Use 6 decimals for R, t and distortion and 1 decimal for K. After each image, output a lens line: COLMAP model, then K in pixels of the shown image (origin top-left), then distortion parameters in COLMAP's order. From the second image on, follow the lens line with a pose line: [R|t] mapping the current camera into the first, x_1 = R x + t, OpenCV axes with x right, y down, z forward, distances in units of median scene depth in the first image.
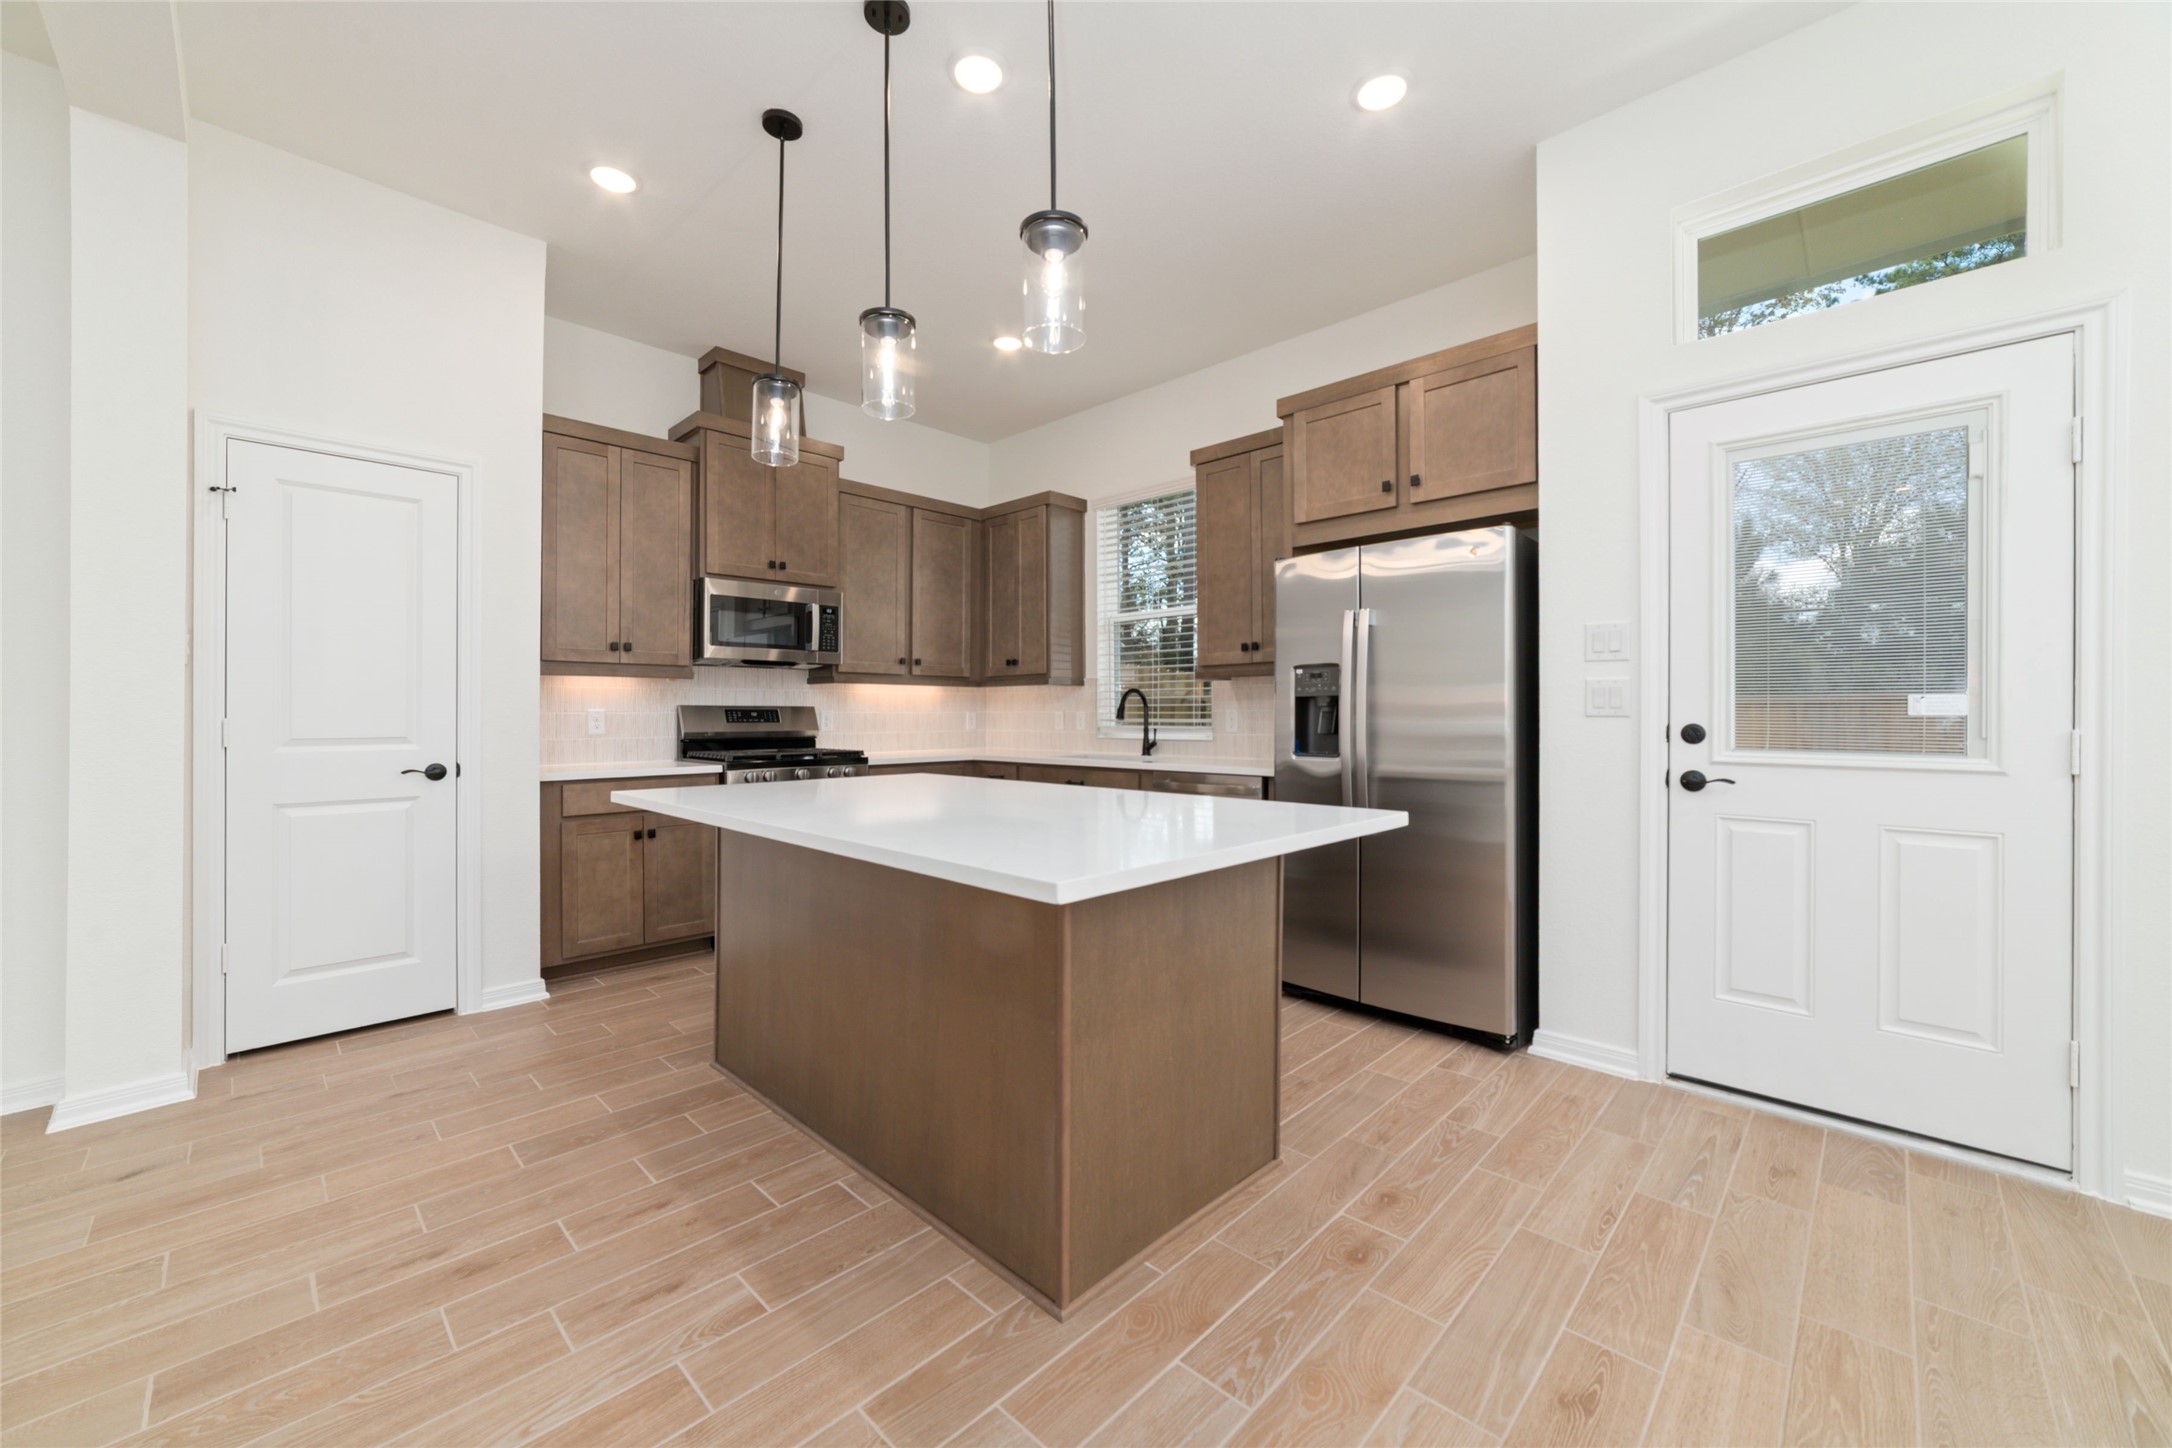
lens RADIAL K [[828.8, 0, 1086.2], [0, 828.8, 709.9], [0, 0, 1]] dist [-0.016303, 0.004369]
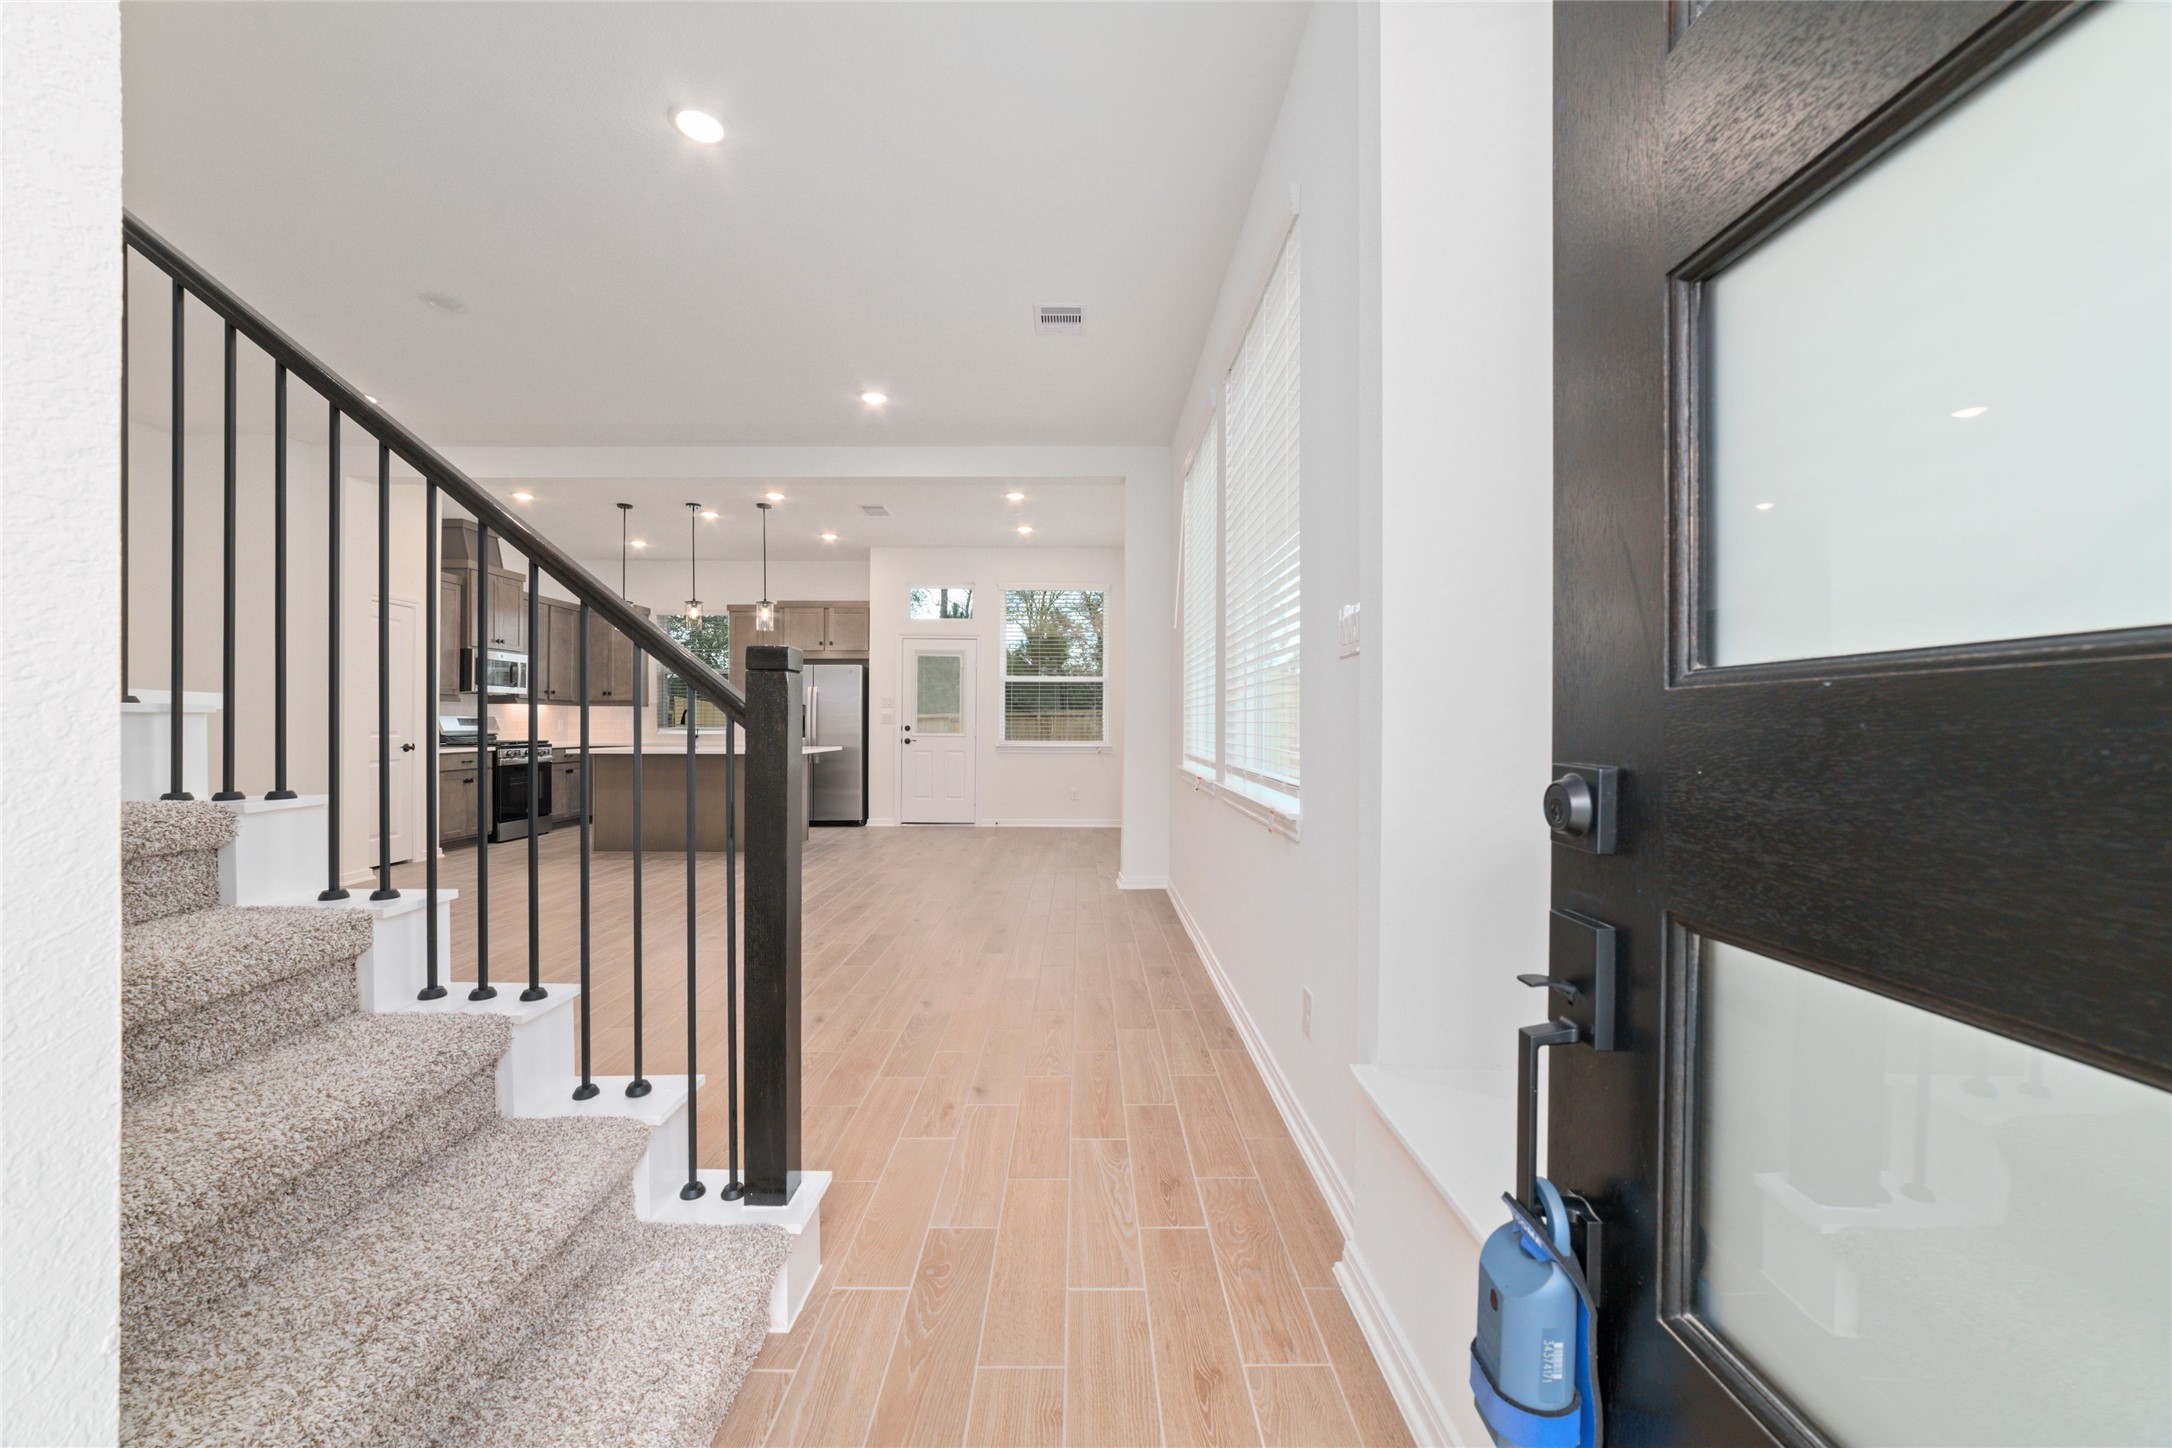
lens RADIAL K [[828.8, 0, 1078.6], [0, 828.8, 731.6], [0, 0, 1]] dist [-0.016303, 0.004369]
pose [[0.711846, -0.003749, 0.702326, -1.162311], [-0.007444, 0.999889, 0.012883, -0.007978], [-0.702297, -0.014399, 0.711739, -1.913363]]
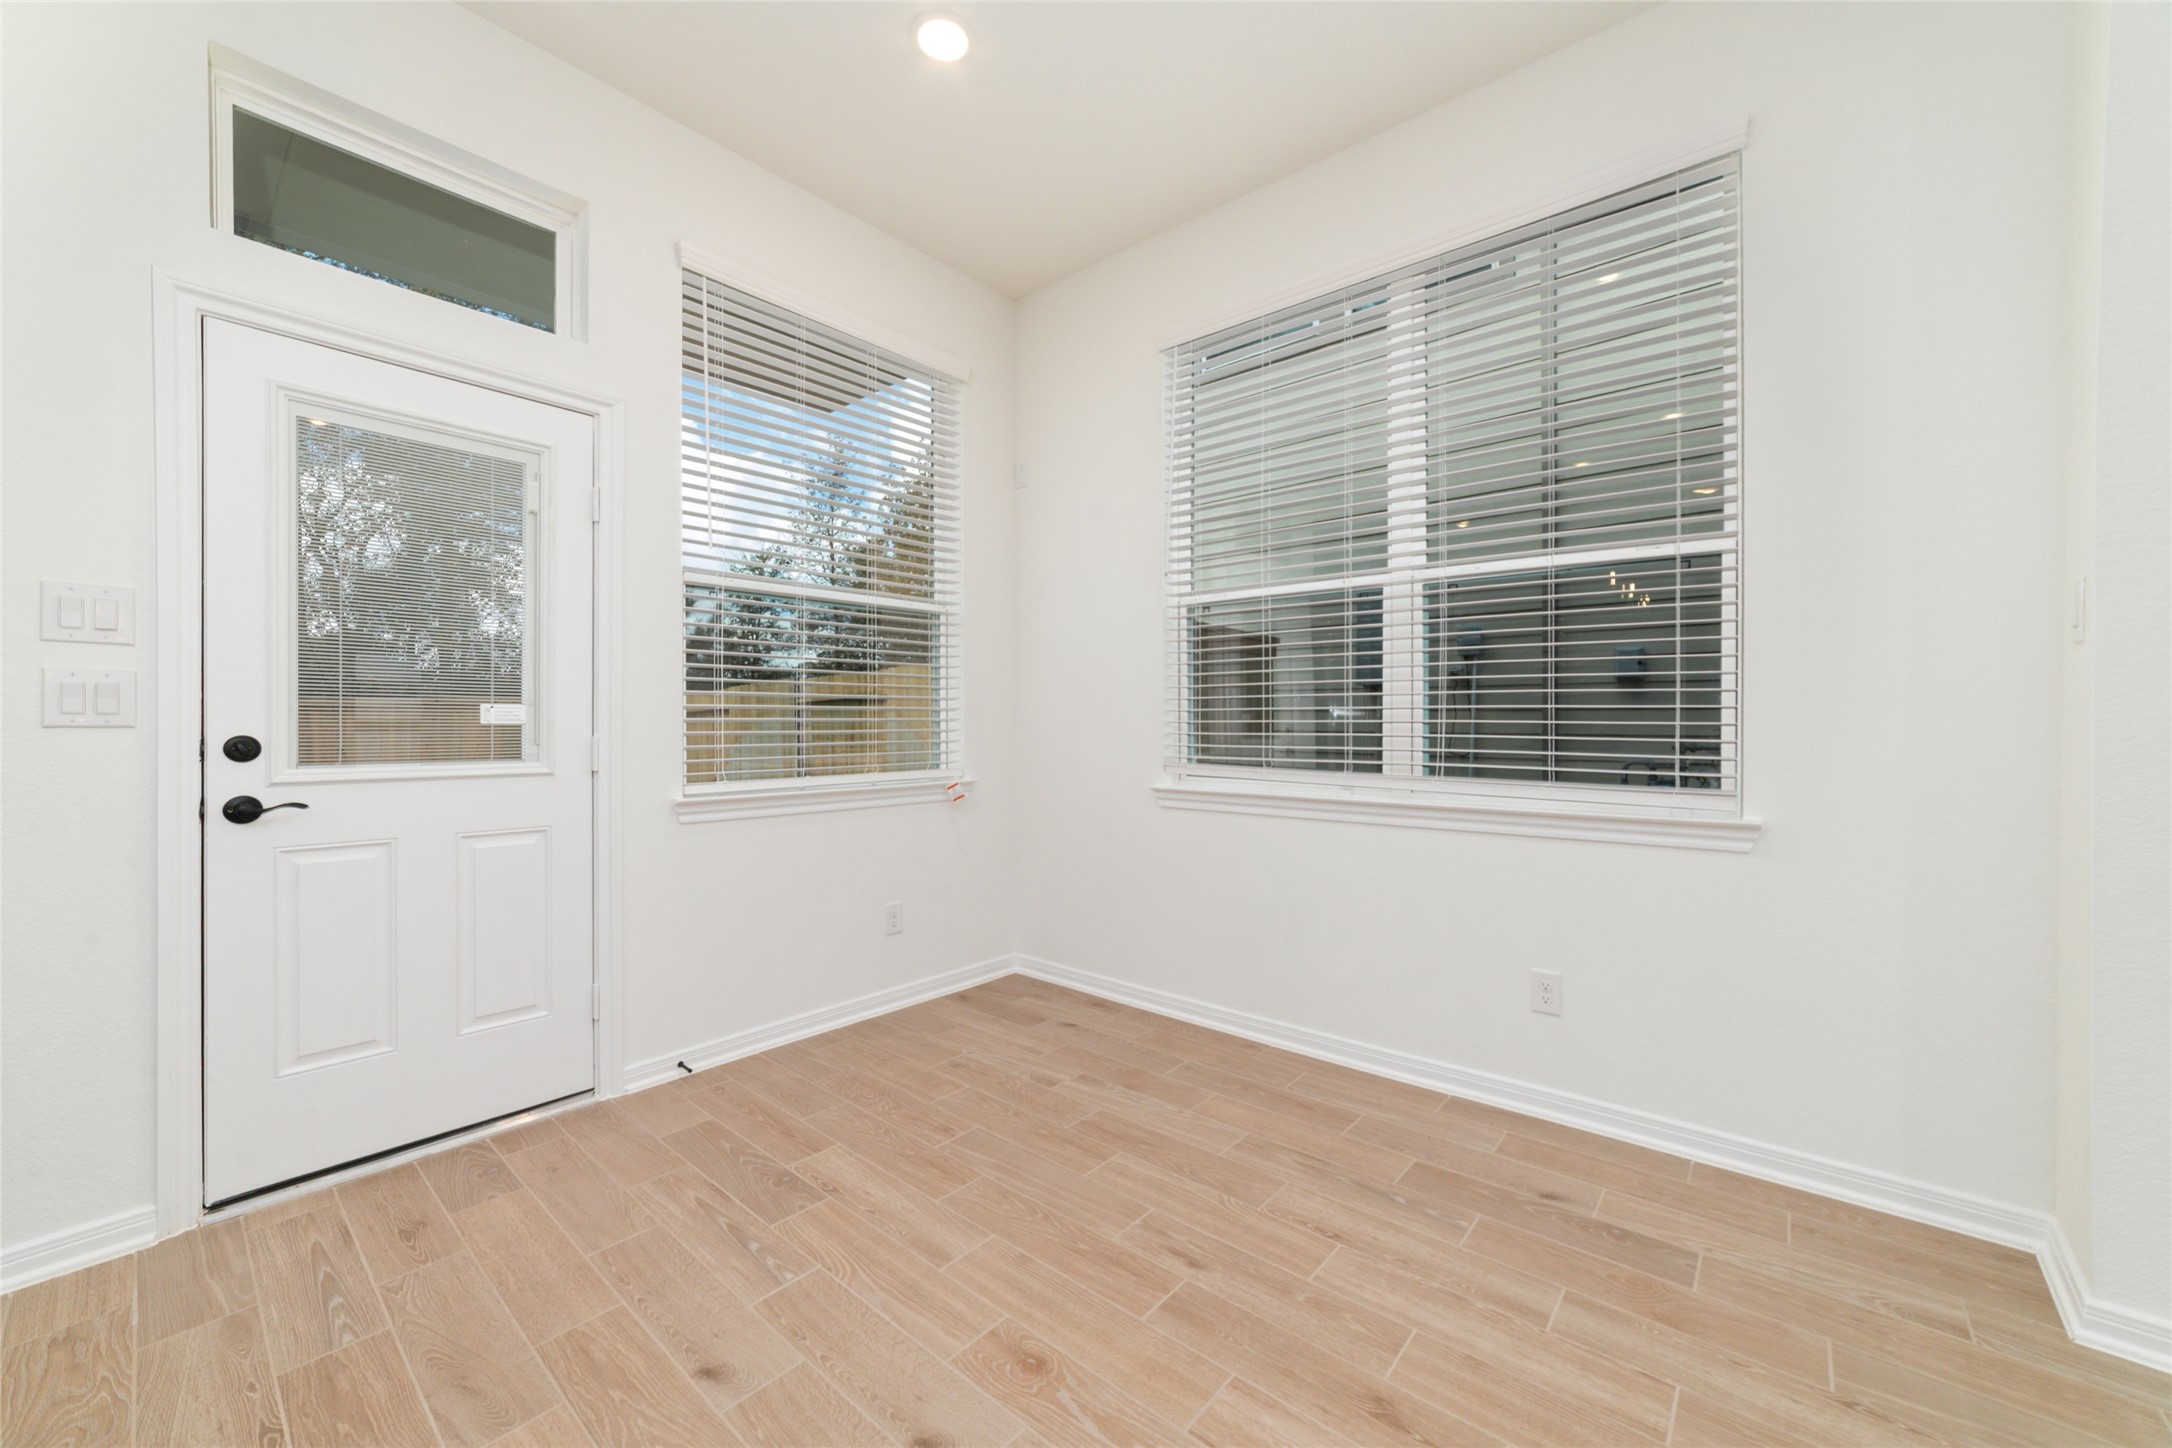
lens RADIAL K [[828.8, 0, 1082.9], [0, 828.8, 725.9], [0, 0, 1]] dist [-0.016303, 0.004369]
pose [[-0.064001, -0.005034, 0.997937, -0.068770], [-0.003569, 0.999982, 0.004815, 0.001114], [-0.997943, -0.003254, -0.064018, 0.231139]]
